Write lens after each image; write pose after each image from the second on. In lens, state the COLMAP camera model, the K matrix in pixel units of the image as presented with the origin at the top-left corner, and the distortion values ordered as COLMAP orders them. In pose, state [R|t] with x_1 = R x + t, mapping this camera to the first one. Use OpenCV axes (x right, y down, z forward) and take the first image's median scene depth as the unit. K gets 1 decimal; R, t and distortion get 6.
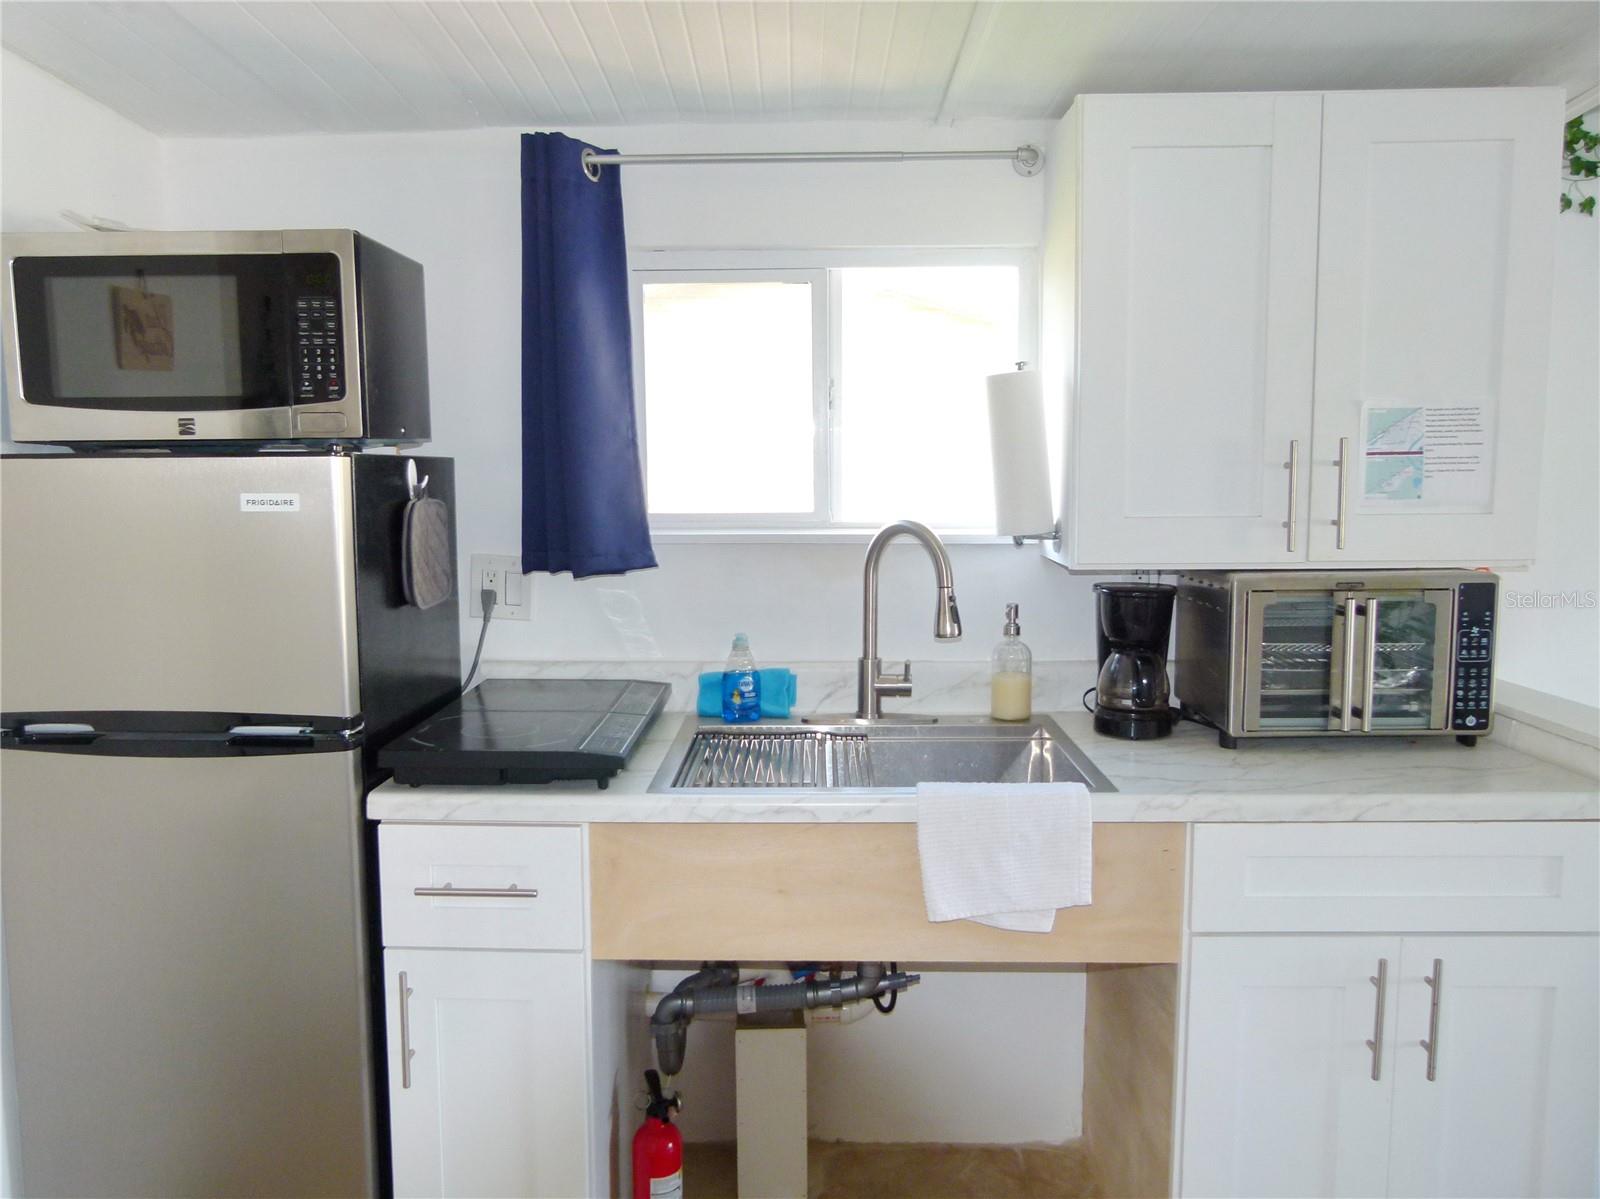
lens RADIAL K [[1211.1, 0, 800.0], [0, 1211.1, 599.5], [0, 0, 1]] dist [-0.039828, 0.031601]
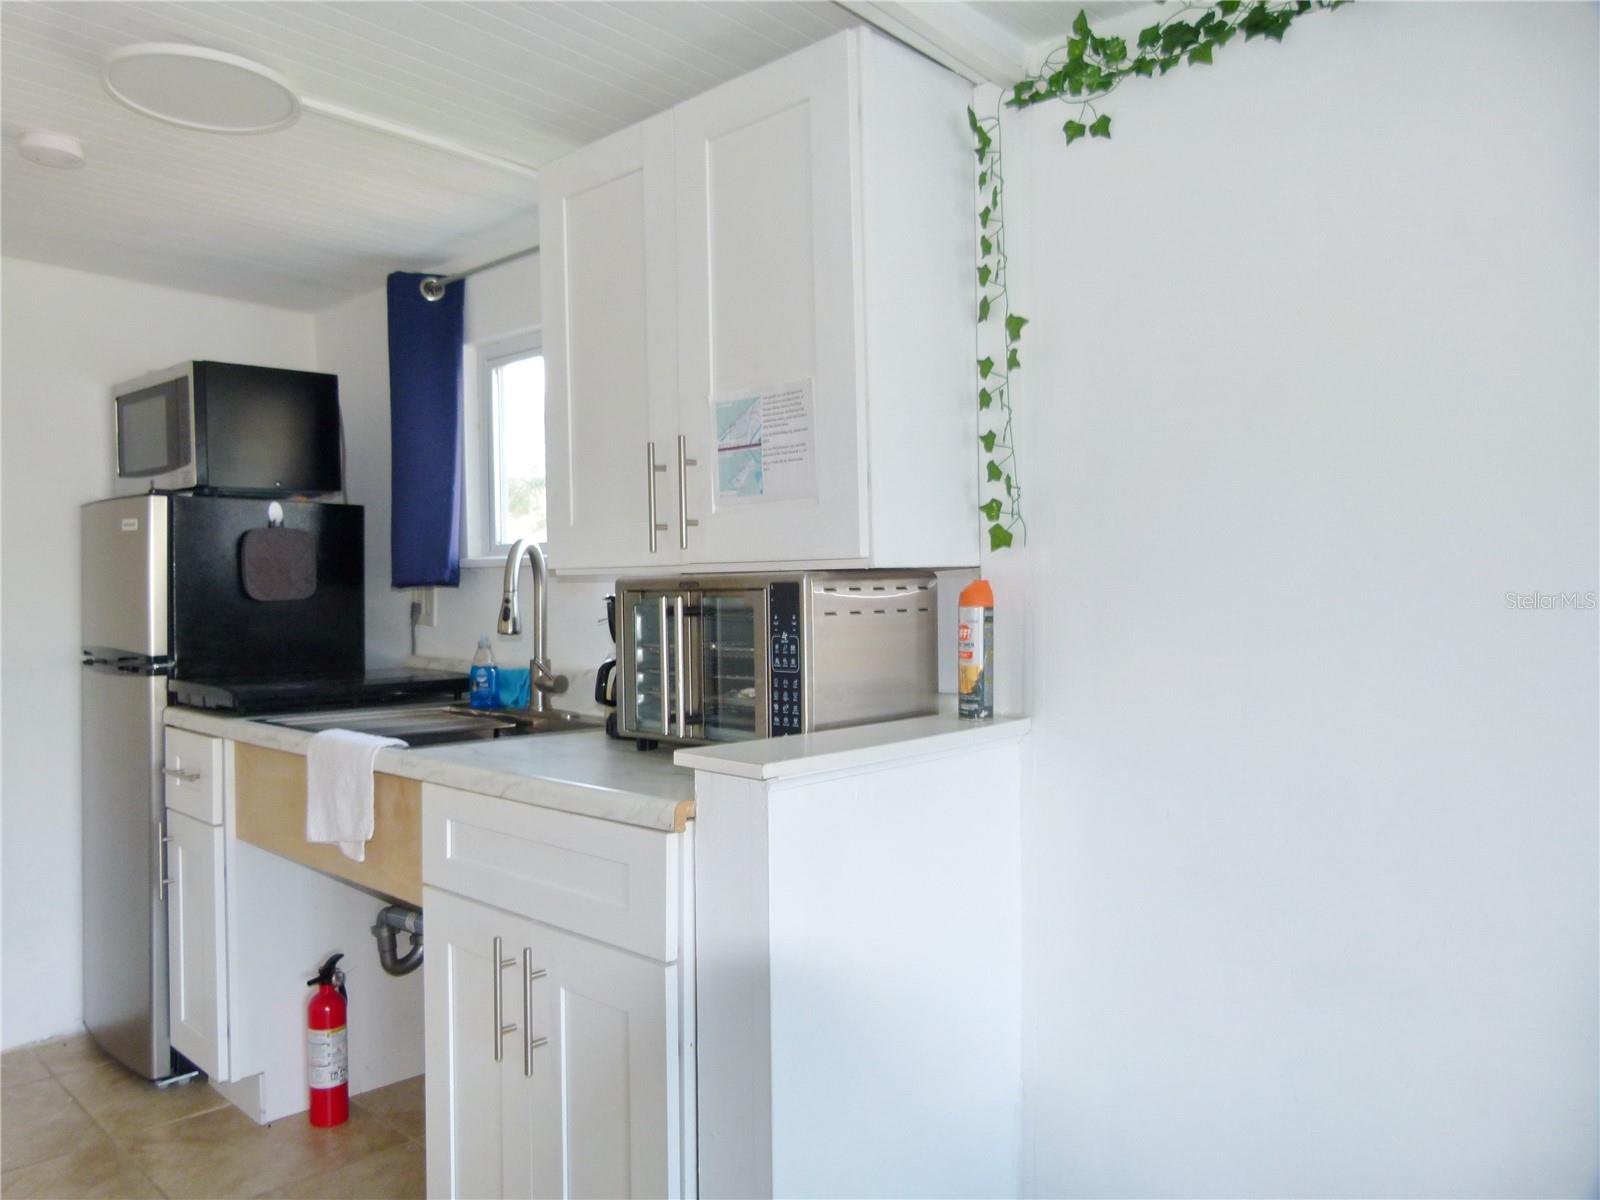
lens RADIAL K [[1208.7, 0, 800.0], [0, 1208.7, 600.0], [0, 0, 1]] dist [-0.042645, 0.031593]
pose [[0.736059, 0.008268, -0.676867, 1.174589], [-0.073008, 0.995062, -0.067238, 0.058317], [0.672969, 0.098908, 0.733028, 0.347100]]
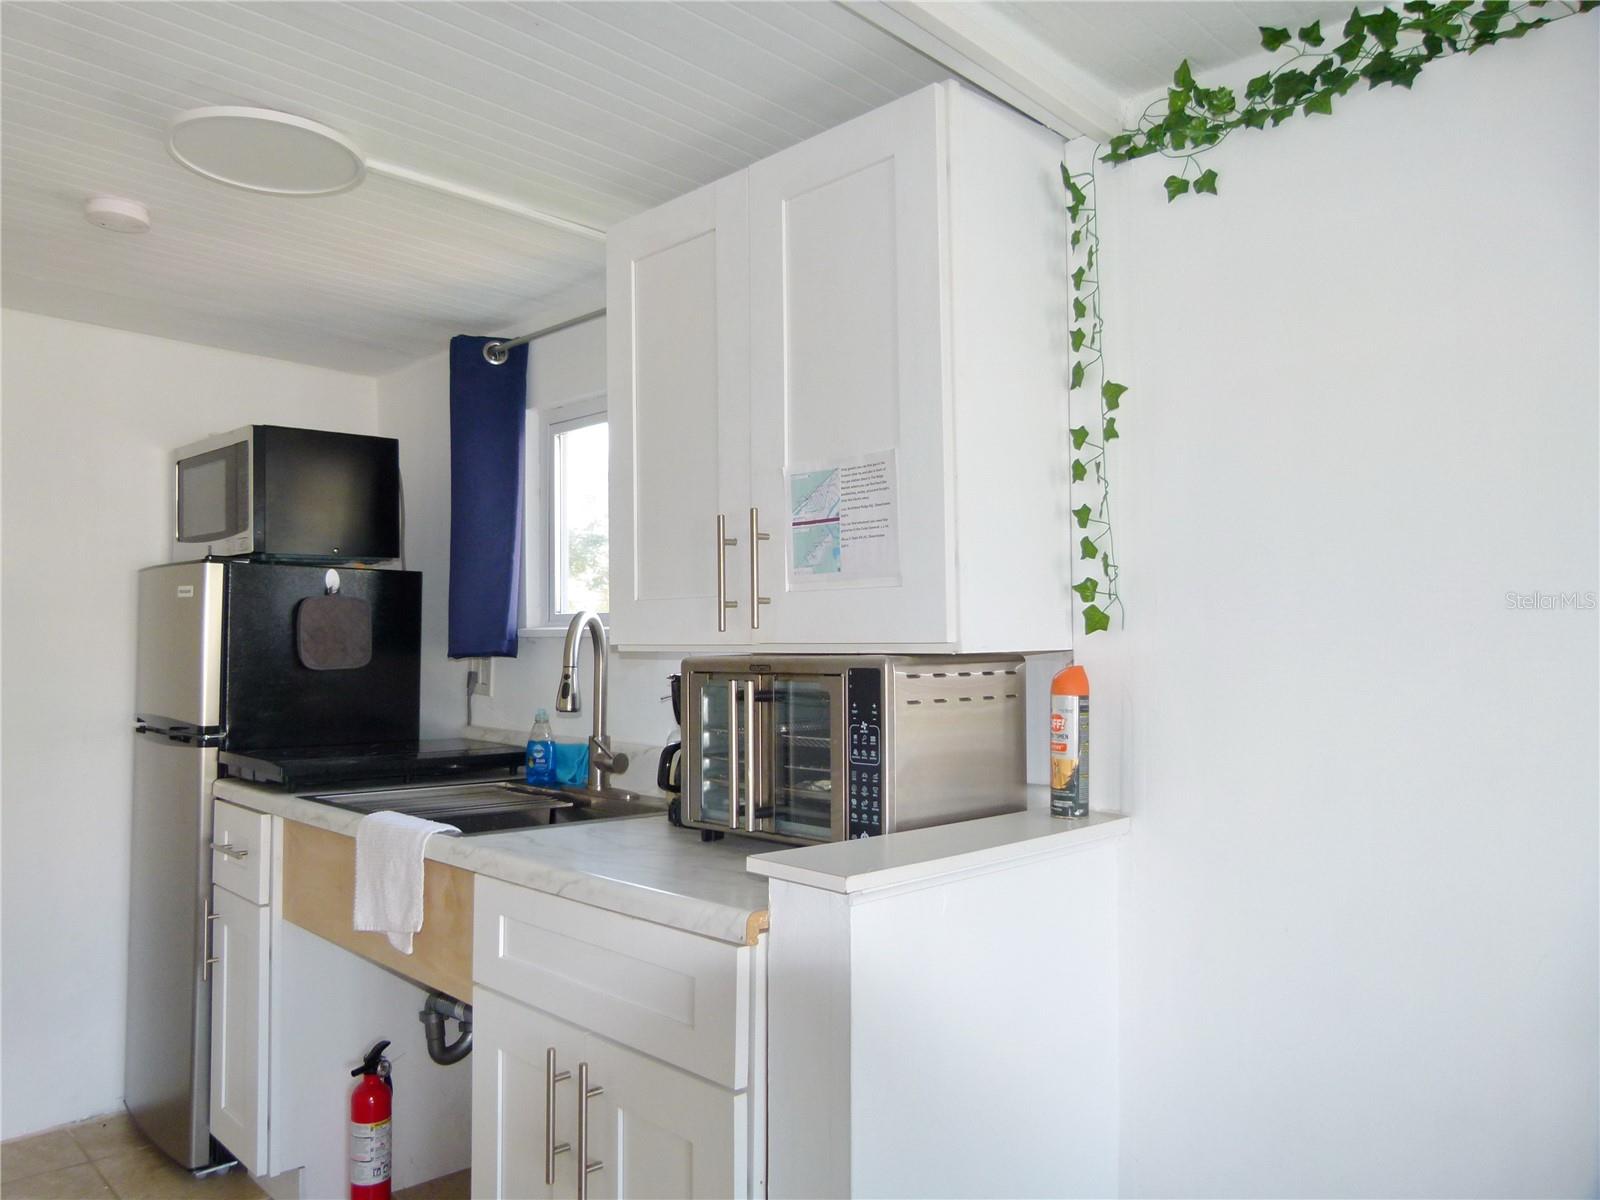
lens RADIAL K [[1211.1, 0, 800.0], [0, 1211.1, 600.0], [0, 0, 1]] dist [-0.039828, 0.031601]
pose [[0.704563, -0.018889, -0.709390, 1.121249], [-0.084836, 0.990235, -0.110626, 0.035678], [0.704552, 0.138125, 0.696080, 0.376361]]
